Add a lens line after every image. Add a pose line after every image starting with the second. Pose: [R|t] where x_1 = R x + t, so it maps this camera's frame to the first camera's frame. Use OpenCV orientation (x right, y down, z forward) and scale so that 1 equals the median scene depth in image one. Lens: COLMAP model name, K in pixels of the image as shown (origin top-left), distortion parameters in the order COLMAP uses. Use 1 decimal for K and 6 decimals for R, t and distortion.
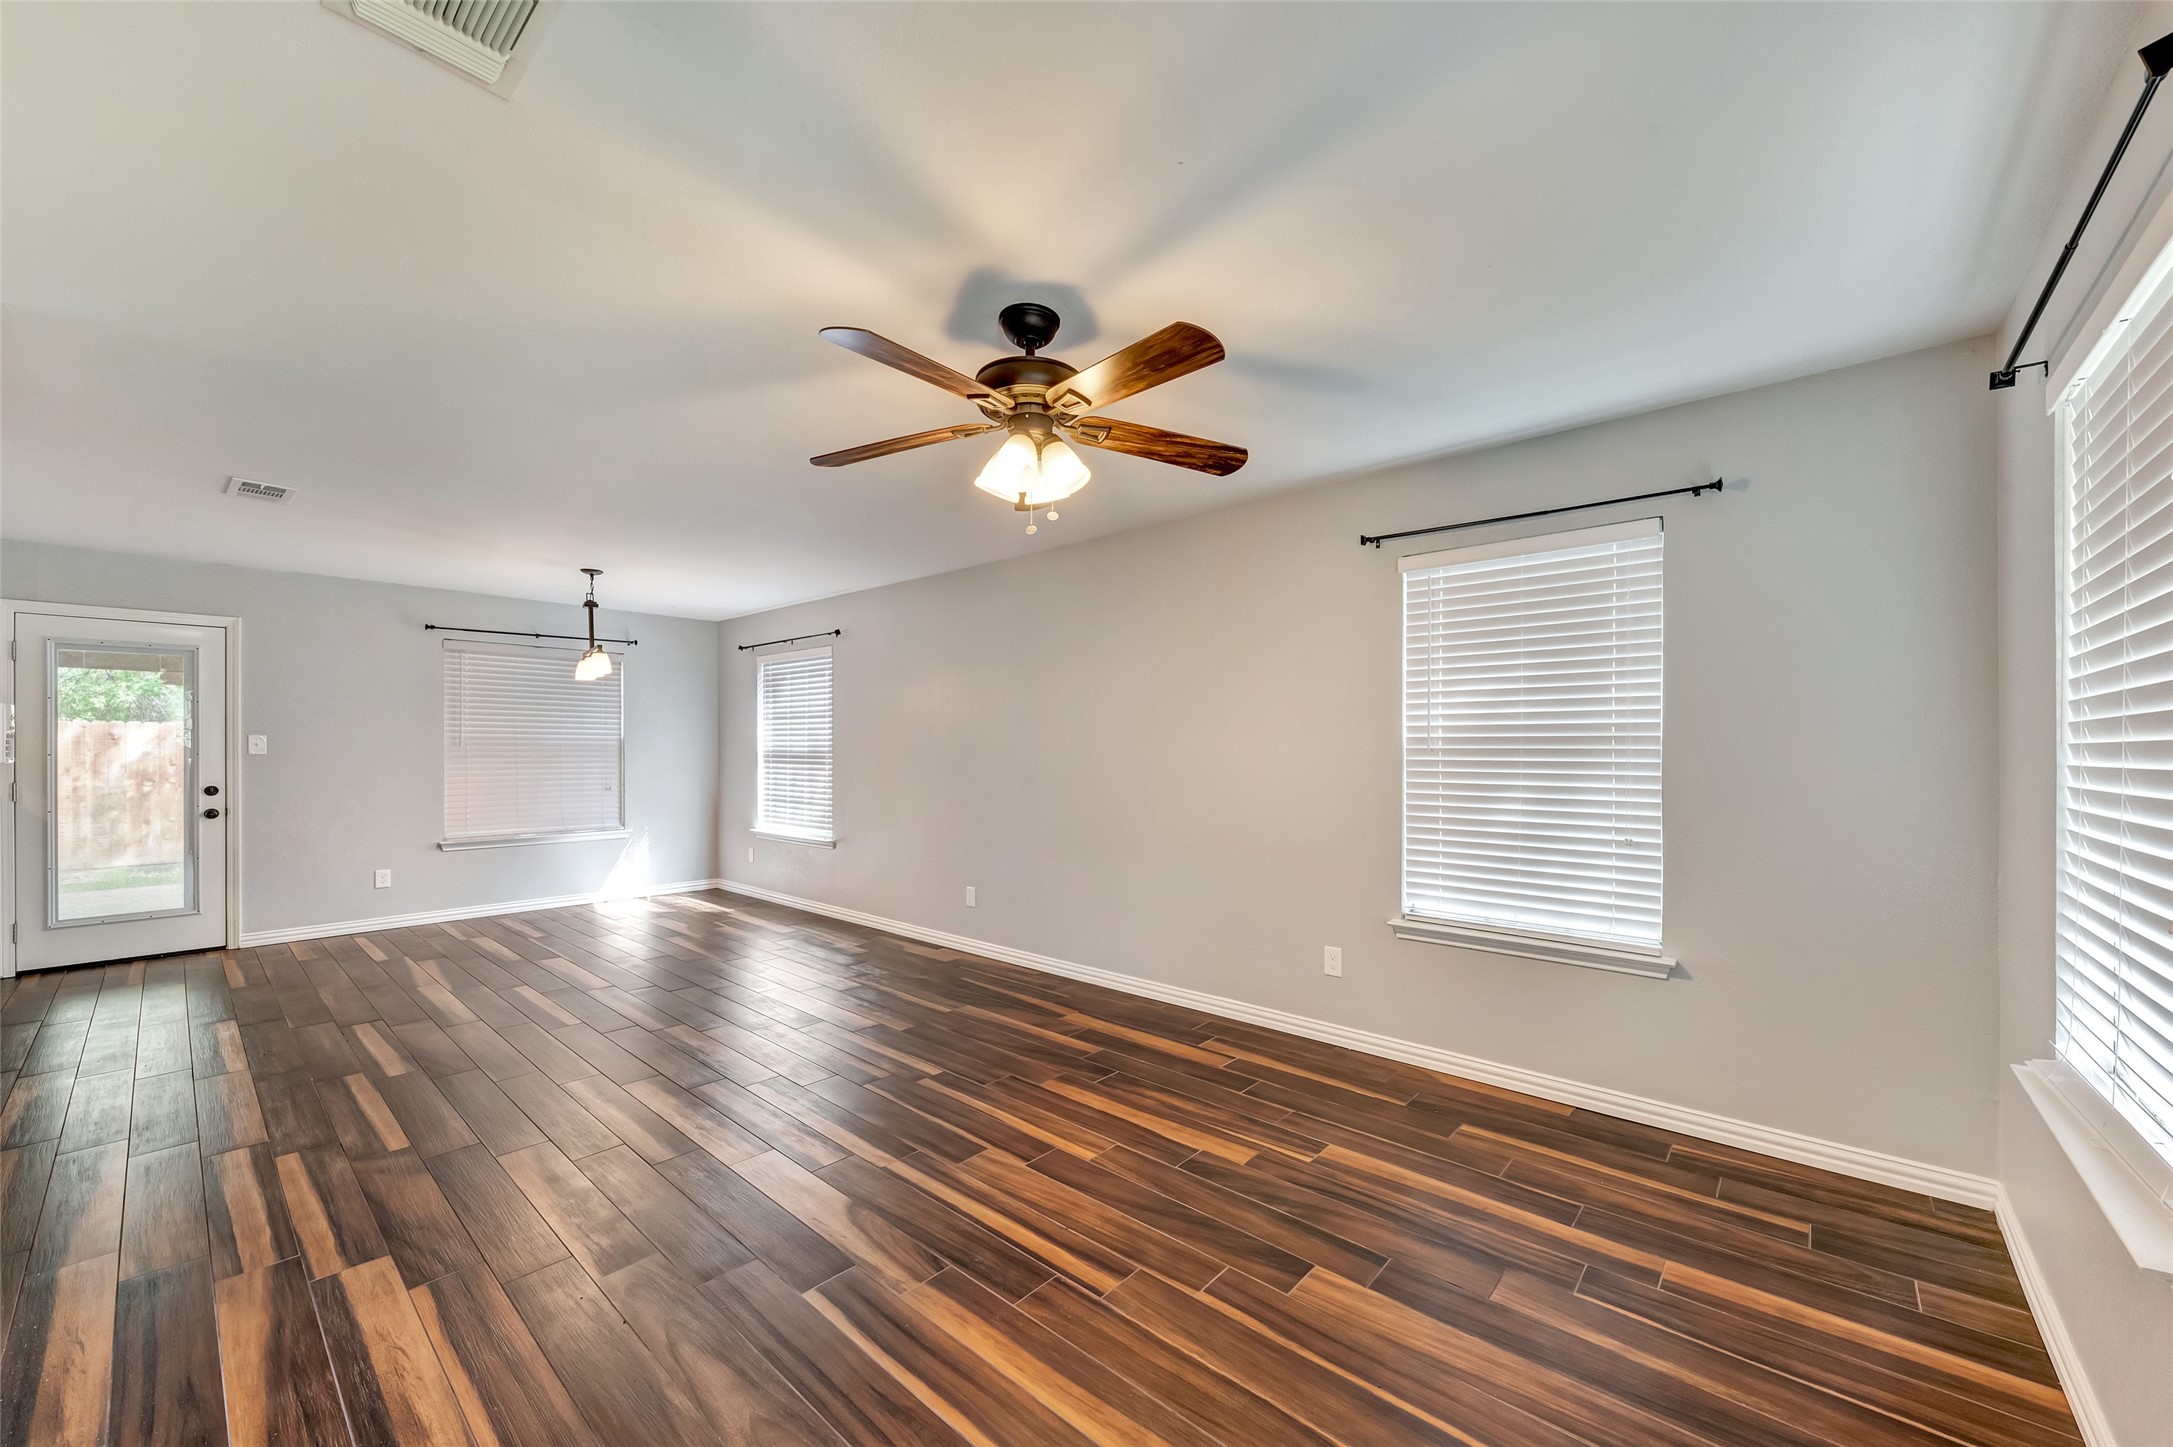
lens RADIAL K [[814.8, 0, 1109.0], [0, 814.8, 746.0], [0, 0, 1]] dist [0.000053, -0.000047]
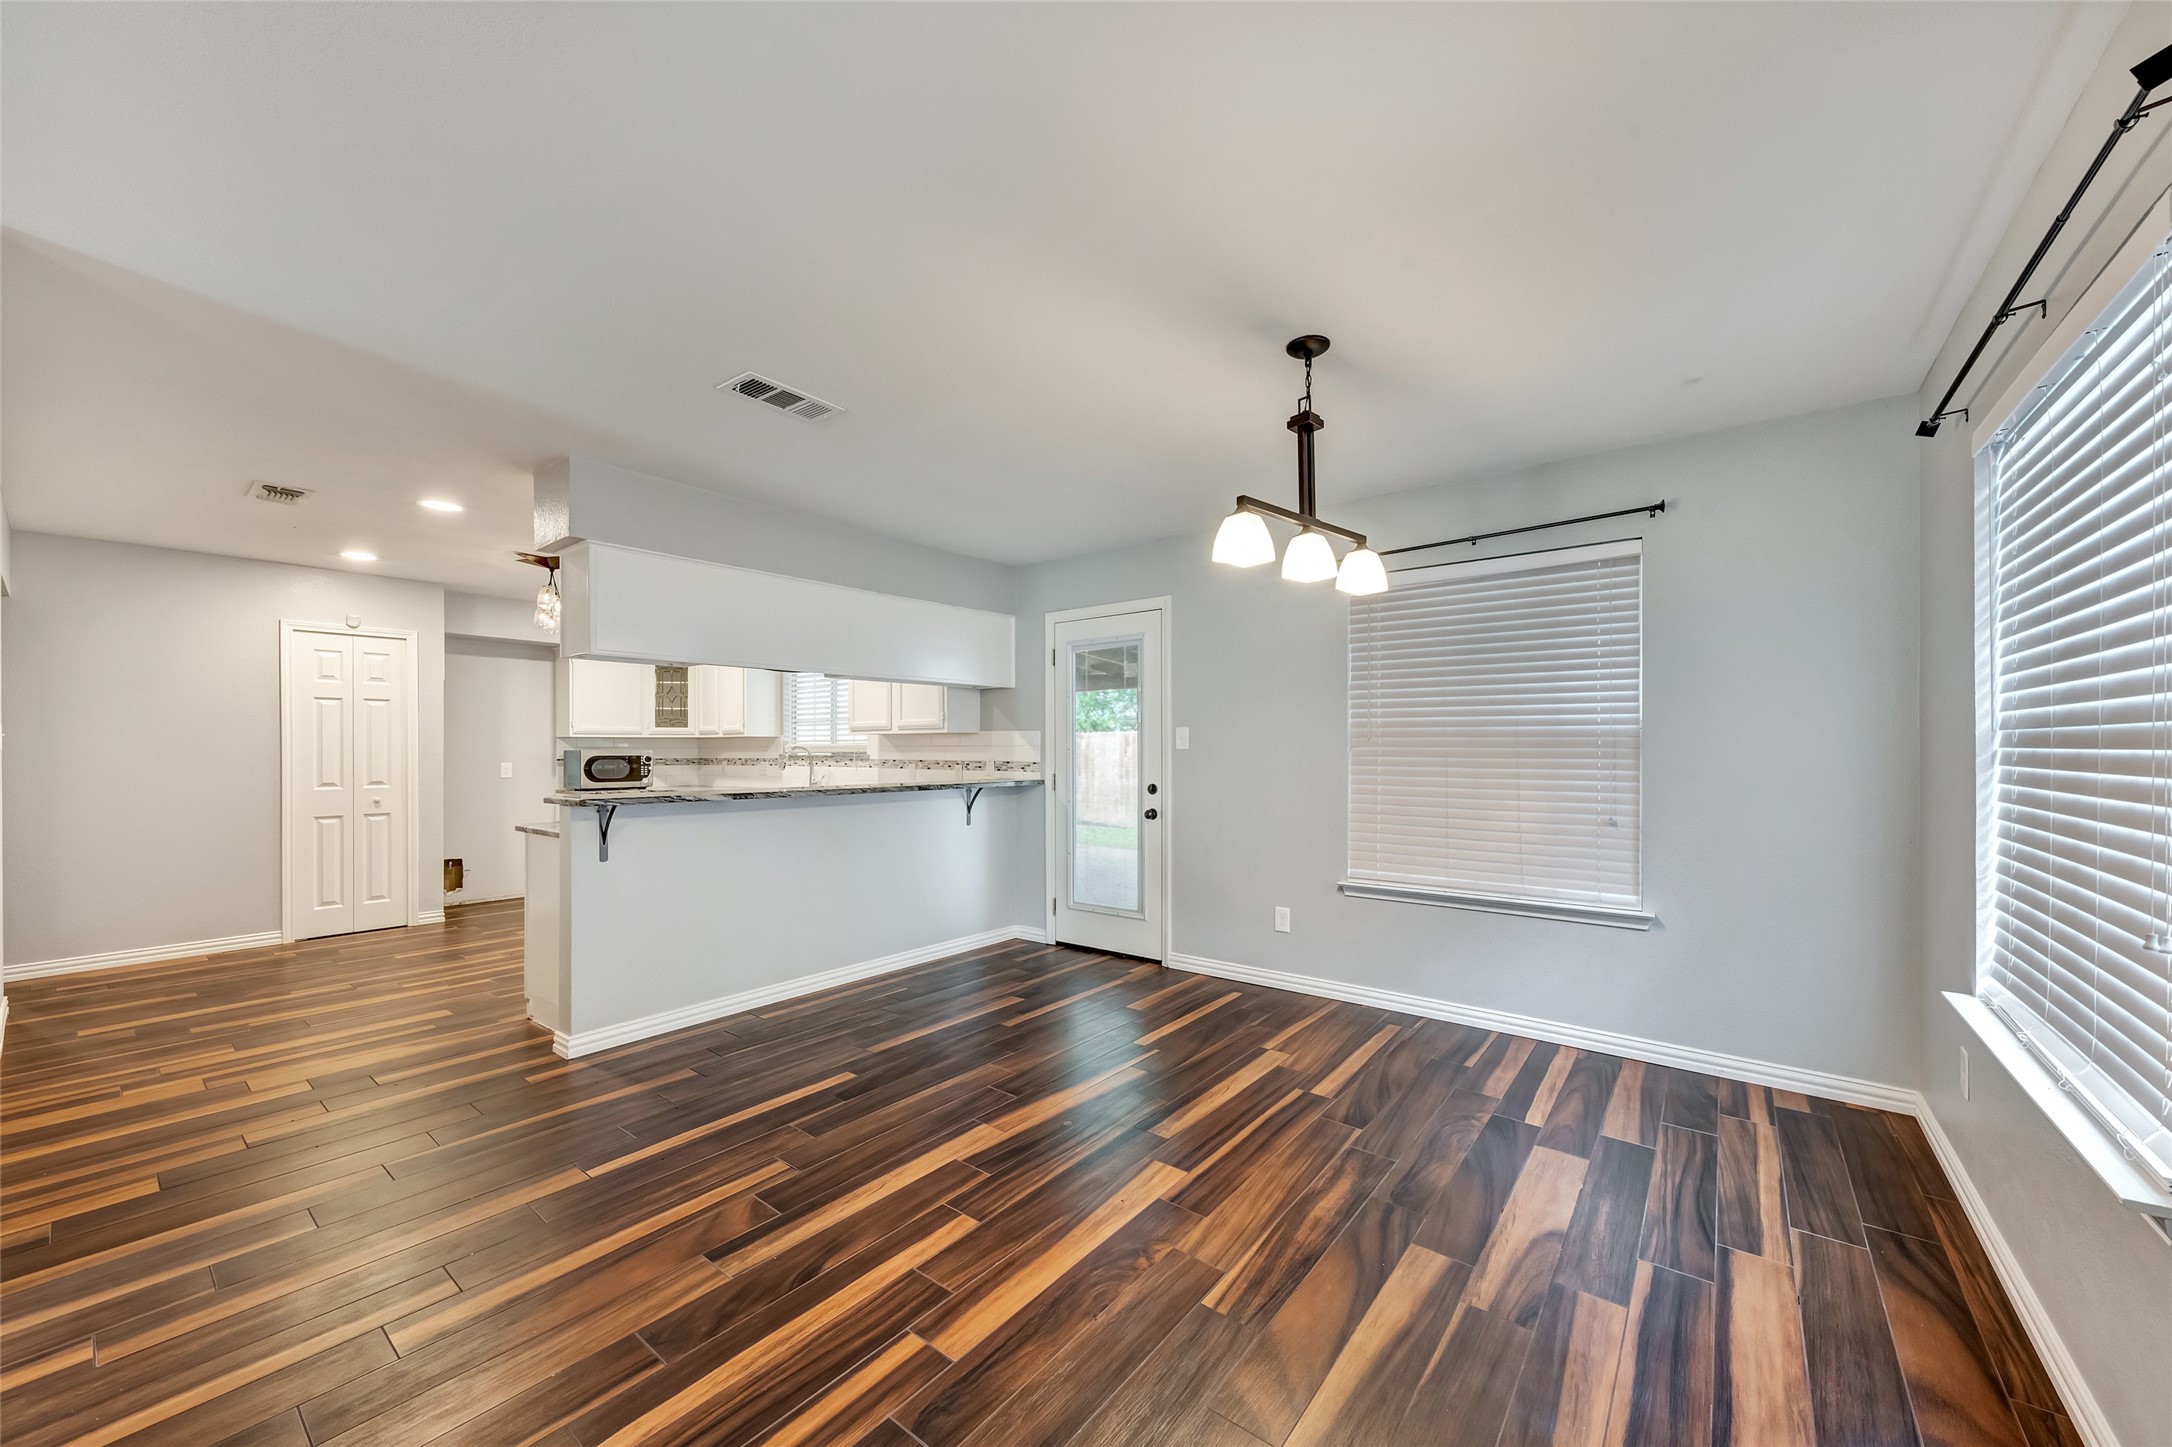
lens RADIAL K [[802.3, 0, 1098.2], [0, 802.3, 745.9], [0, 0, 1]] dist [0.001828, 0.000044]
pose [[0.054175, -0.004956, -0.998519, -0.324524], [0.002143, 0.999986, -0.004847, 0.017151], [0.998529, -0.001878, 0.054184, 1.438128]]
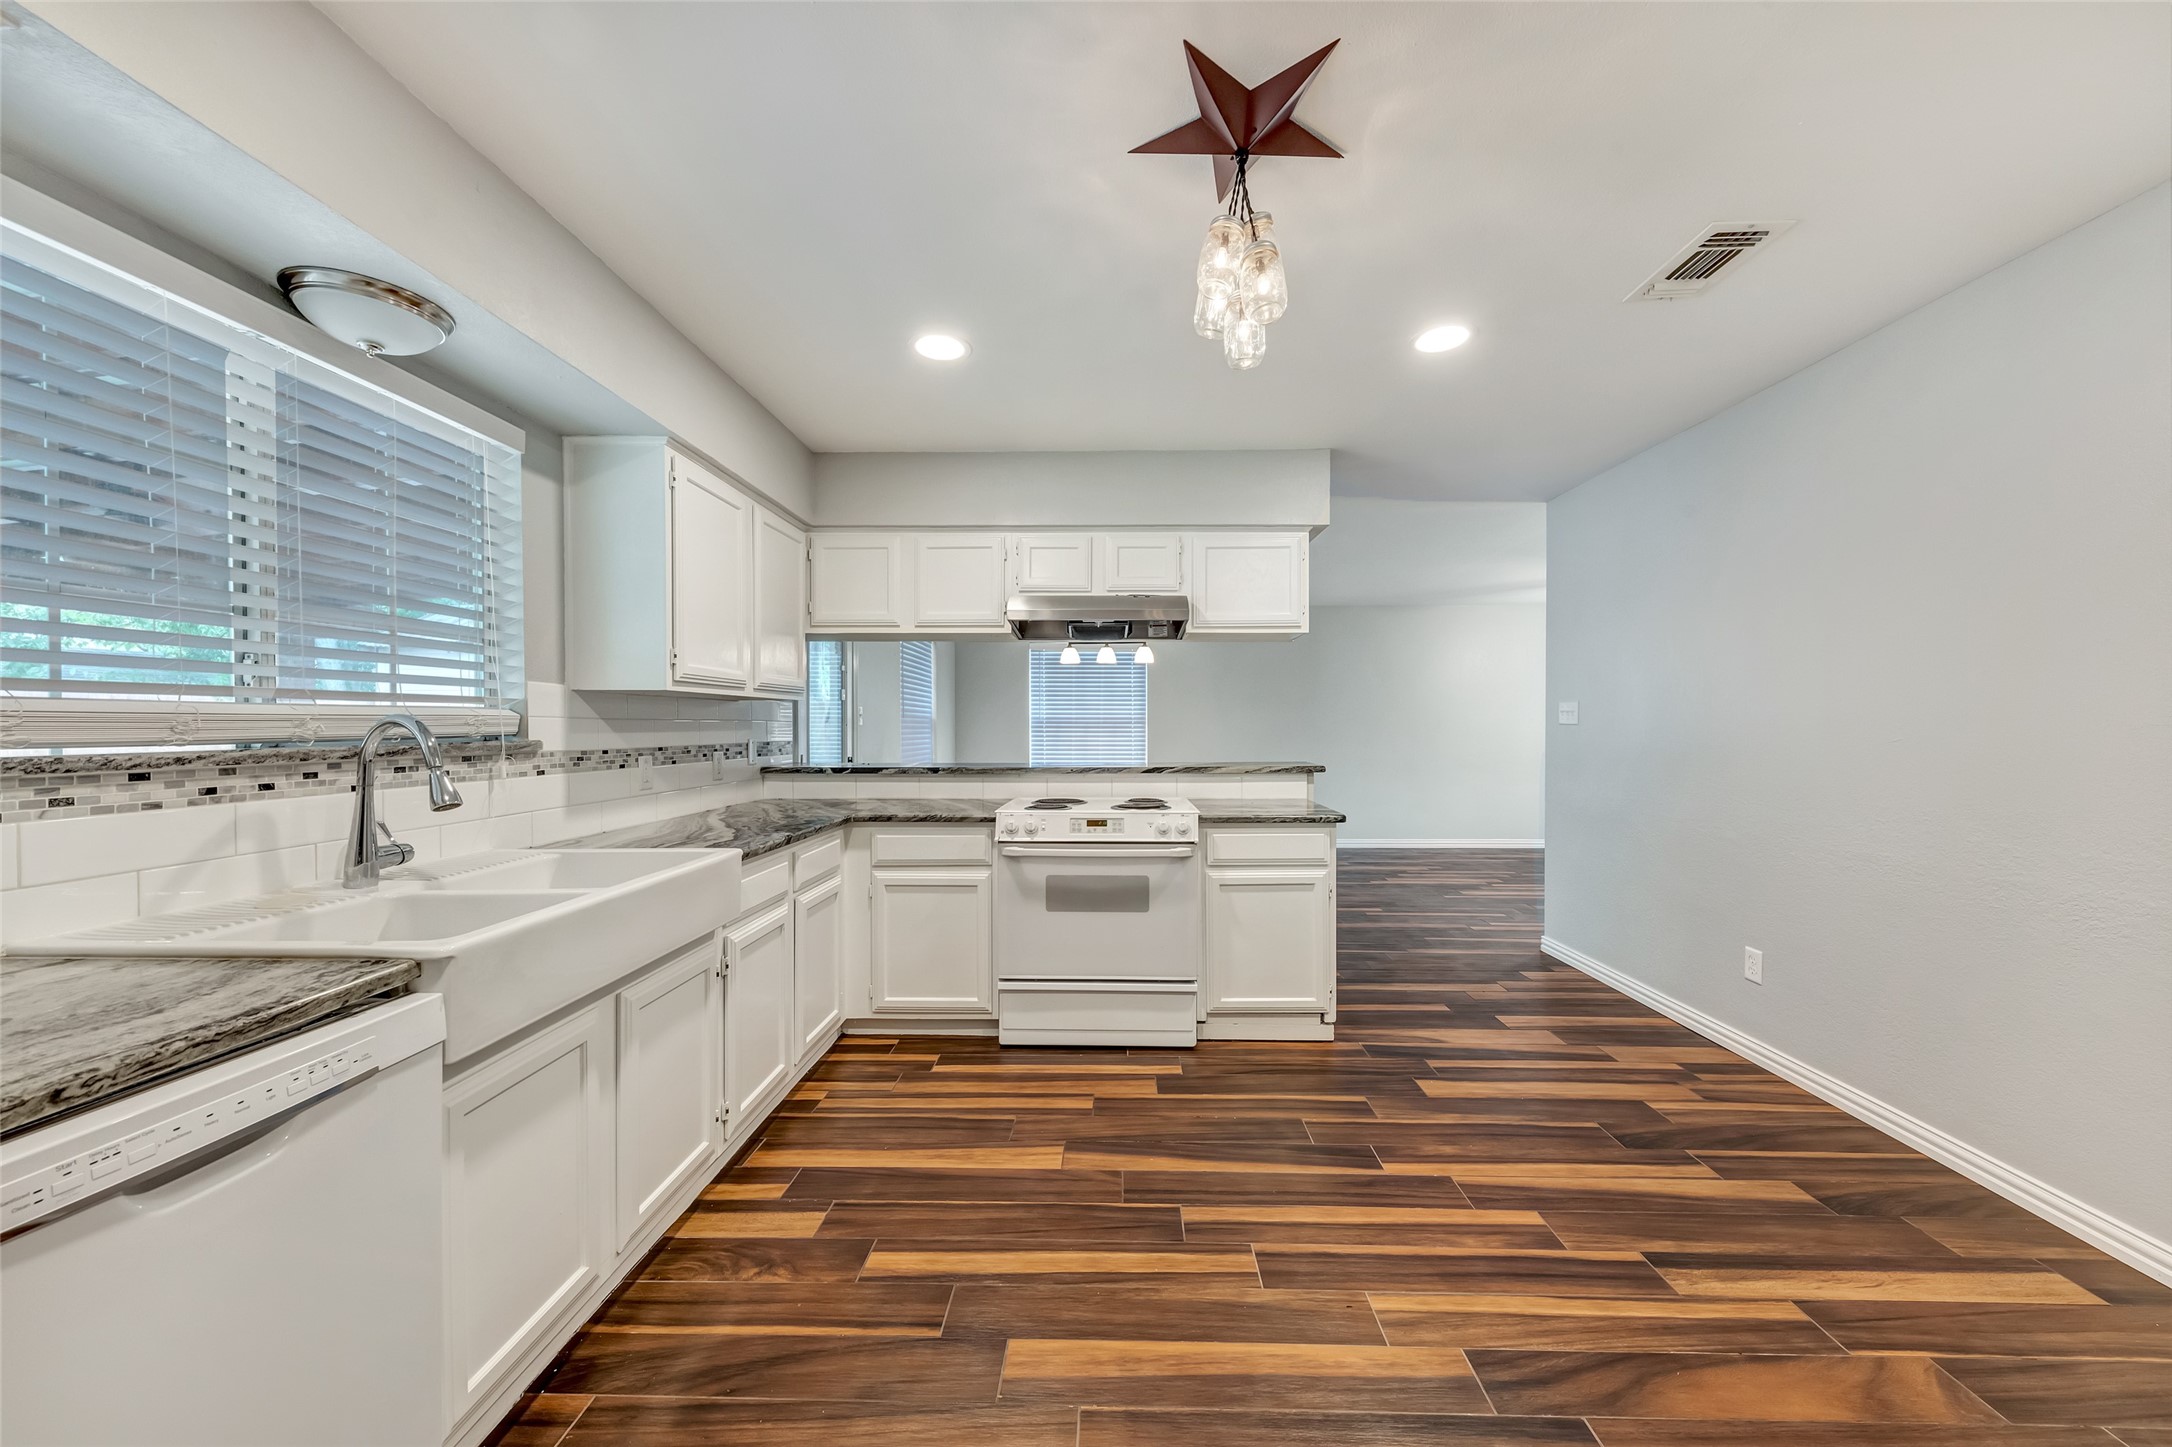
lens RADIAL K [[782.6, 0, 1096.4], [0, 782.6, 731.9], [0, 0, 1]] dist [0.000190, -0.000113]
pose [[0.776167, -0.009799, 0.630451, -2.364716], [0.003311, 0.999929, 0.011465, 0.013684], [-0.630519, -0.006811, 0.776144, 0.113555]]
